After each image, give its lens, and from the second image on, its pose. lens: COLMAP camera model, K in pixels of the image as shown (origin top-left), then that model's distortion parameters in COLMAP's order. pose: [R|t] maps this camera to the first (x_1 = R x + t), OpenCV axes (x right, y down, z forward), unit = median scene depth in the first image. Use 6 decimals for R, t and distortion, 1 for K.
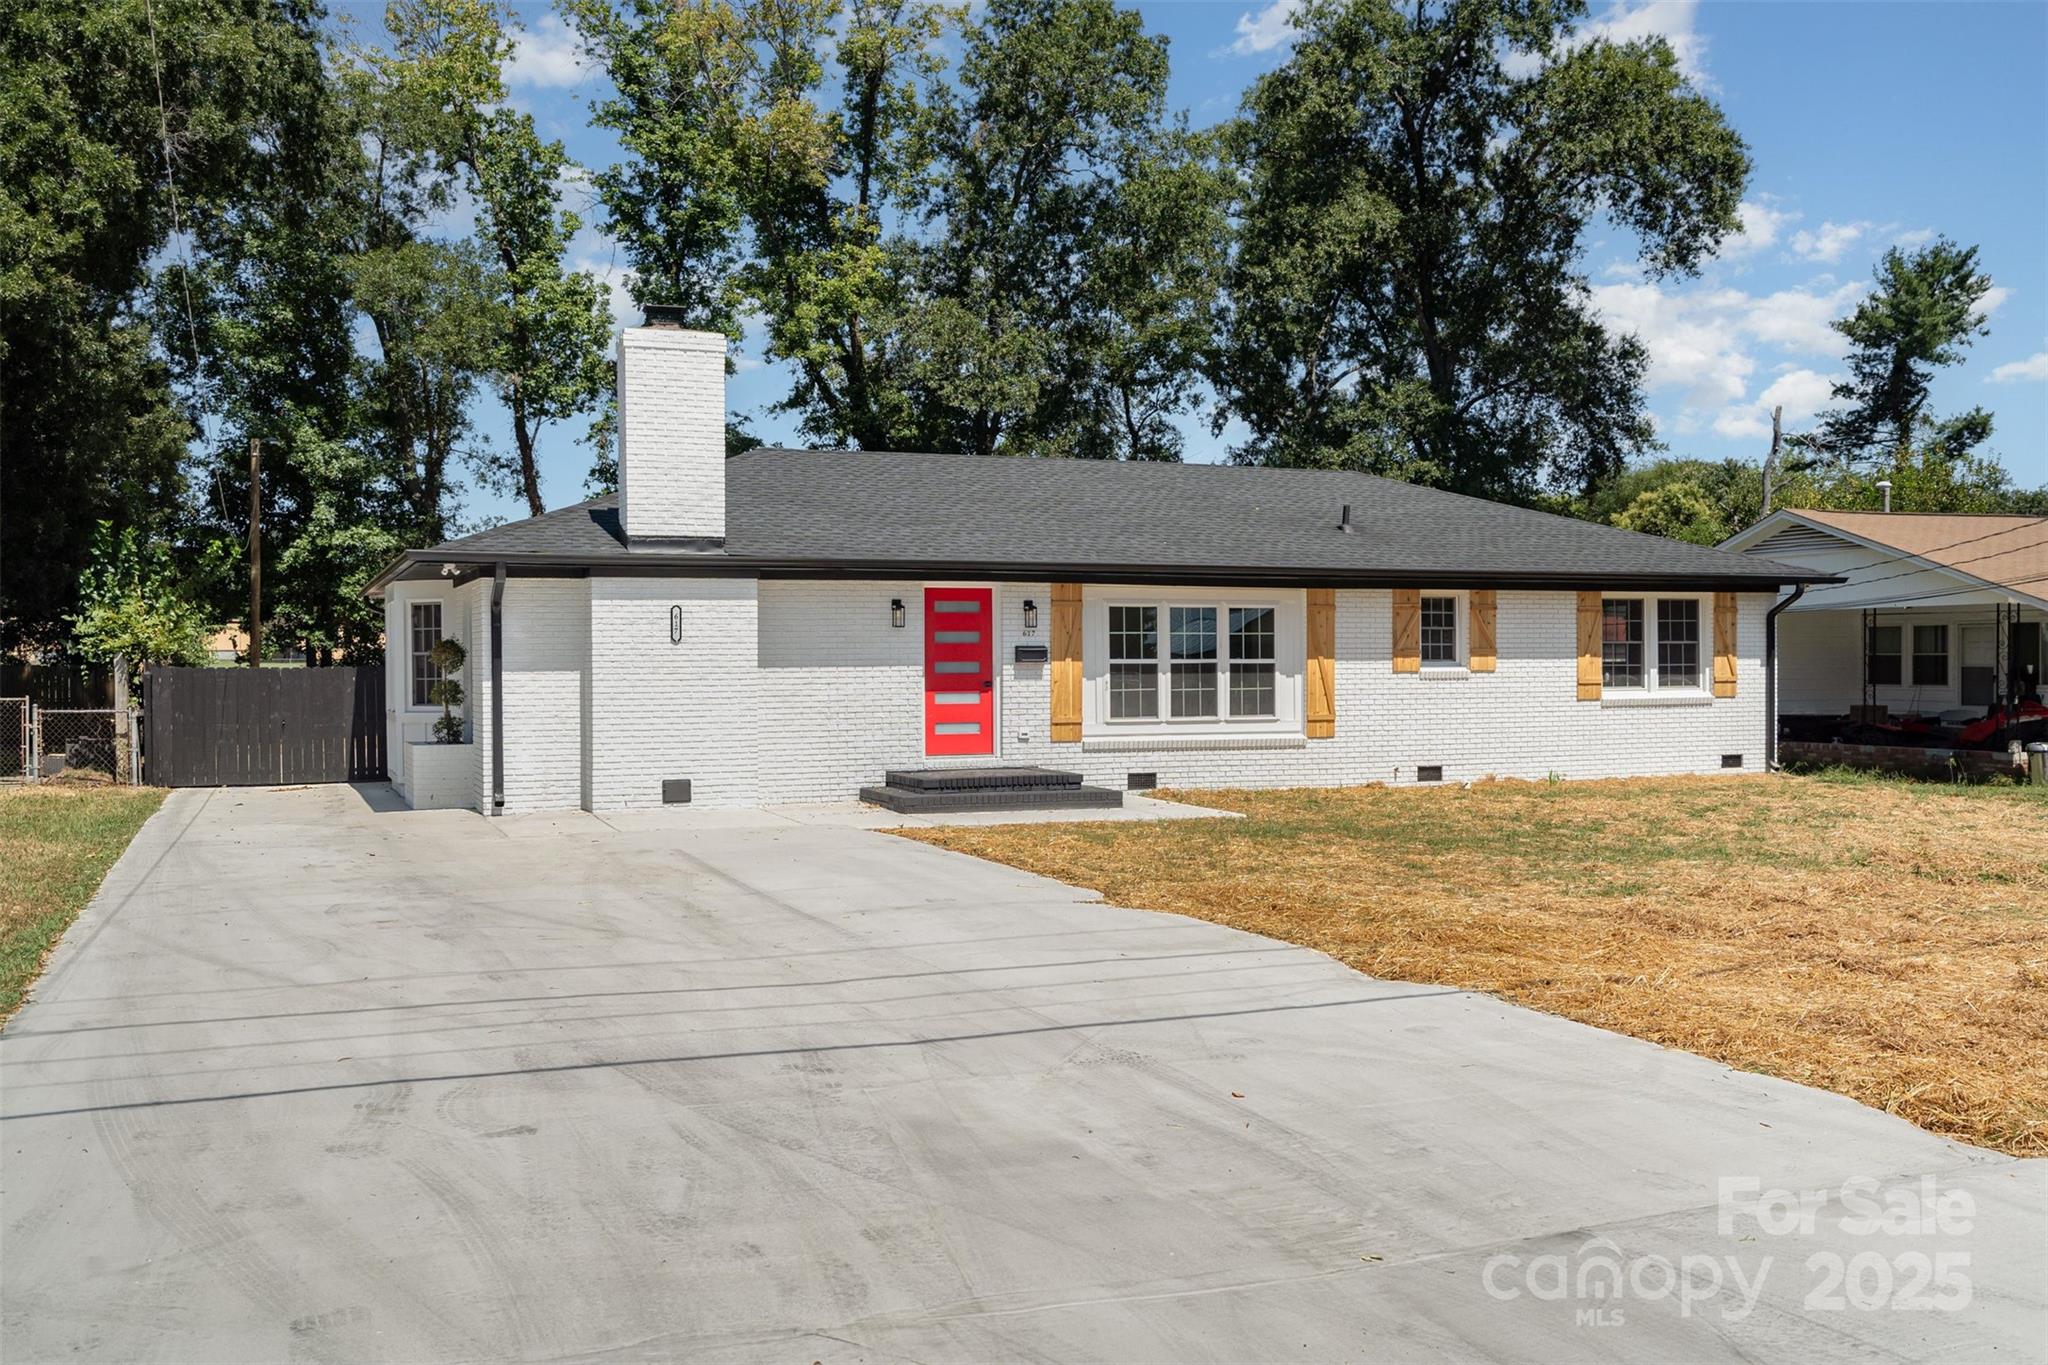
lens RADIAL K [[1827.7, 0, 1024.2], [0, 1827.7, 684.9], [0, 0, 1]] dist [-0.015595, 0.001293]
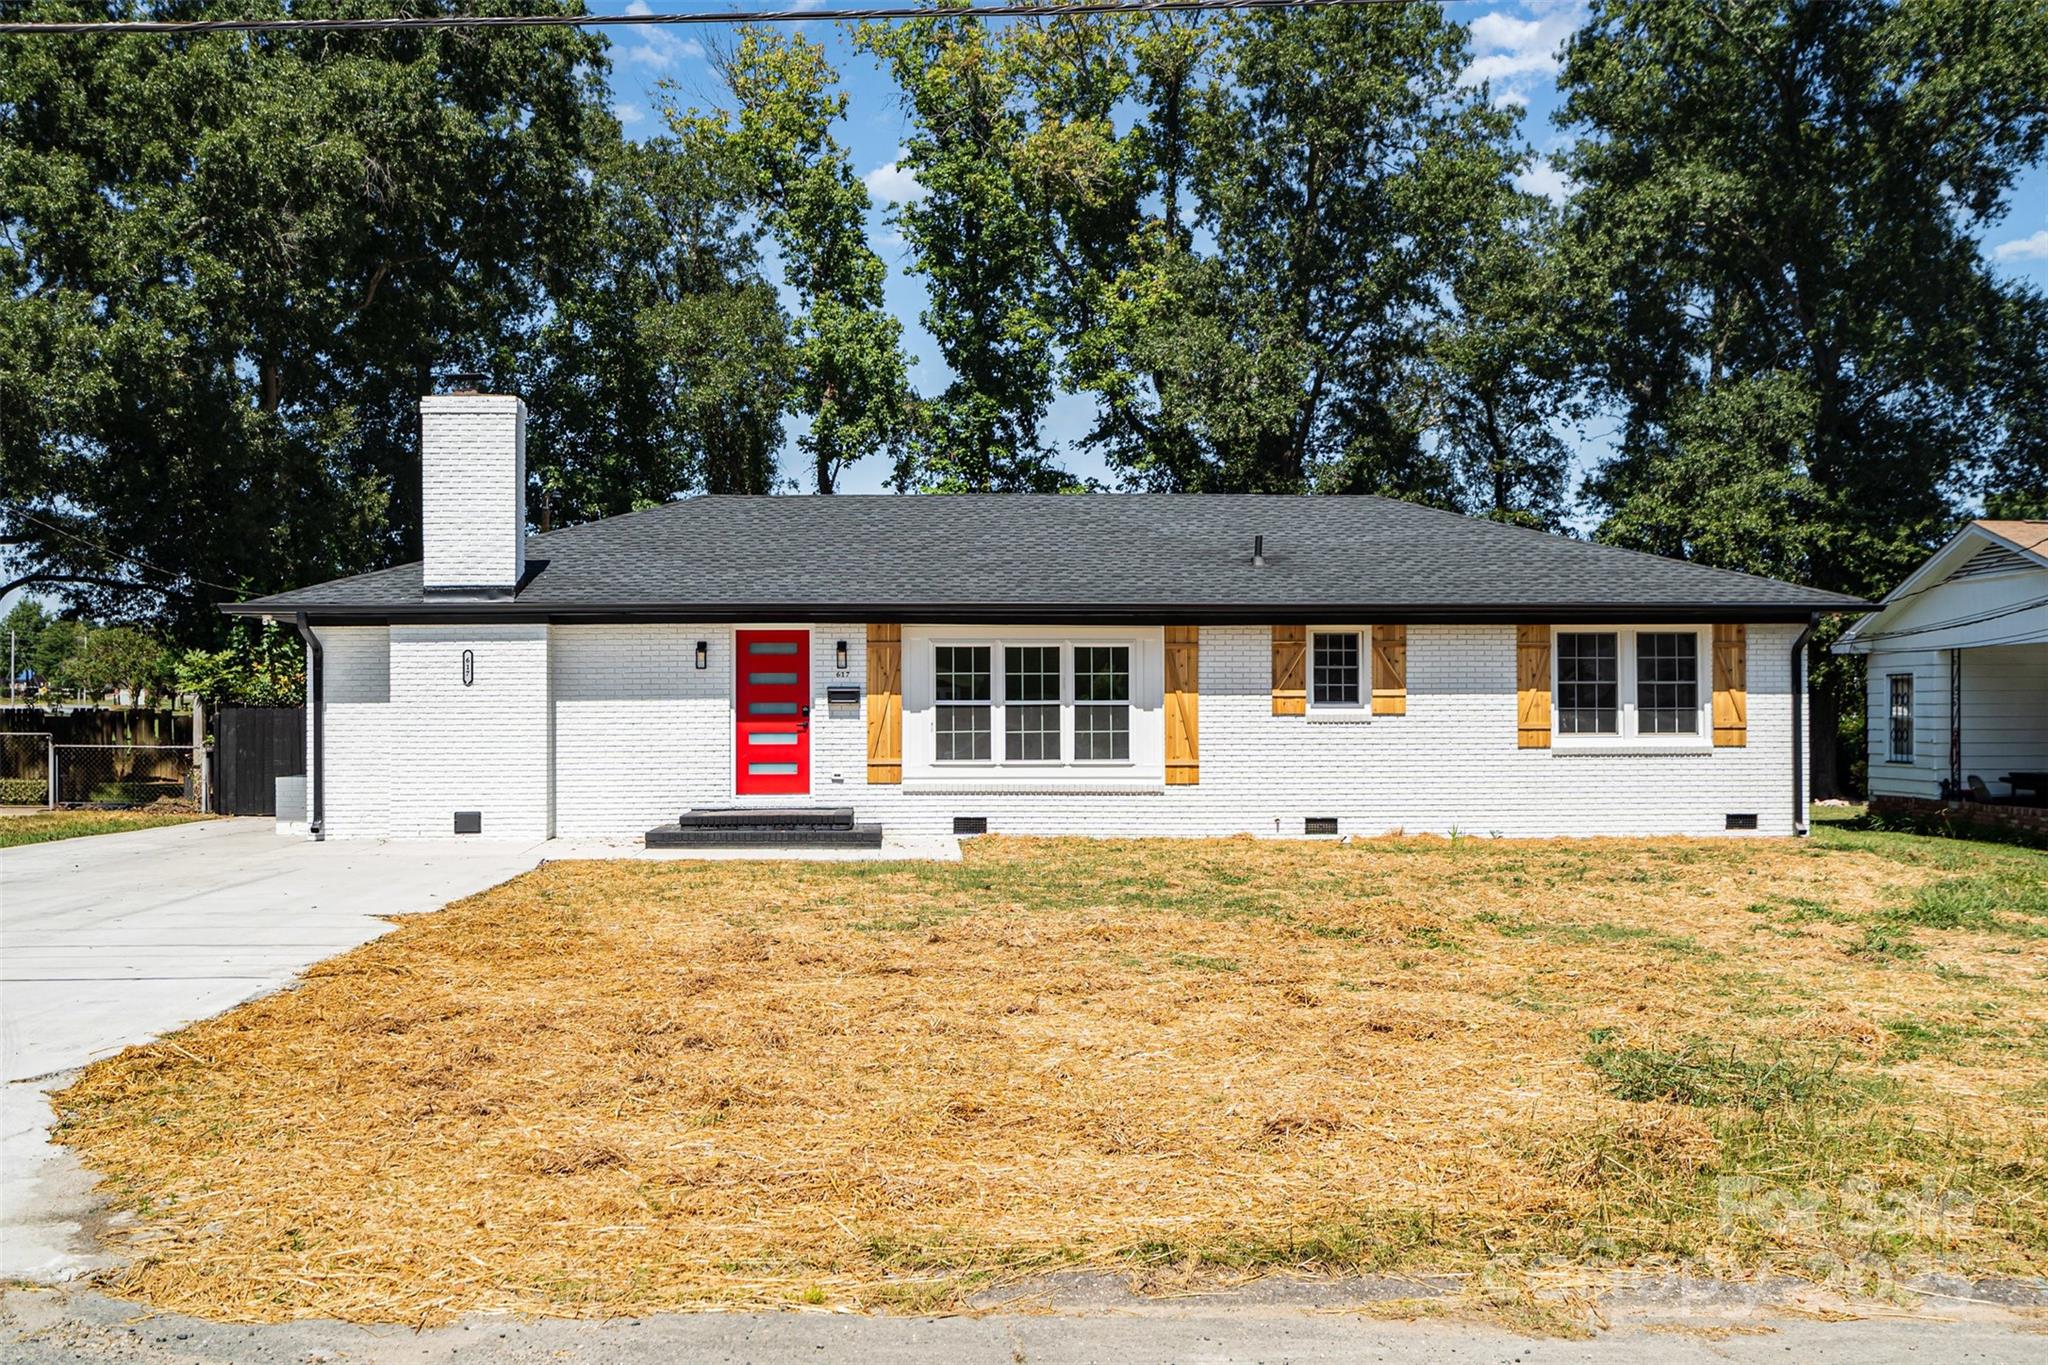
lens RADIAL K [[2051.8, 0, 1024.1], [0, 2051.8, 682.0], [0, 0, 1]] dist [0.002817, 0.000000]
pose [[0.938521, -0.003052, -0.345210, 0.453356], [-0.006729, 0.999609, -0.027132, 0.005556], [0.345158, 0.027787, 0.938133, -0.018463]]
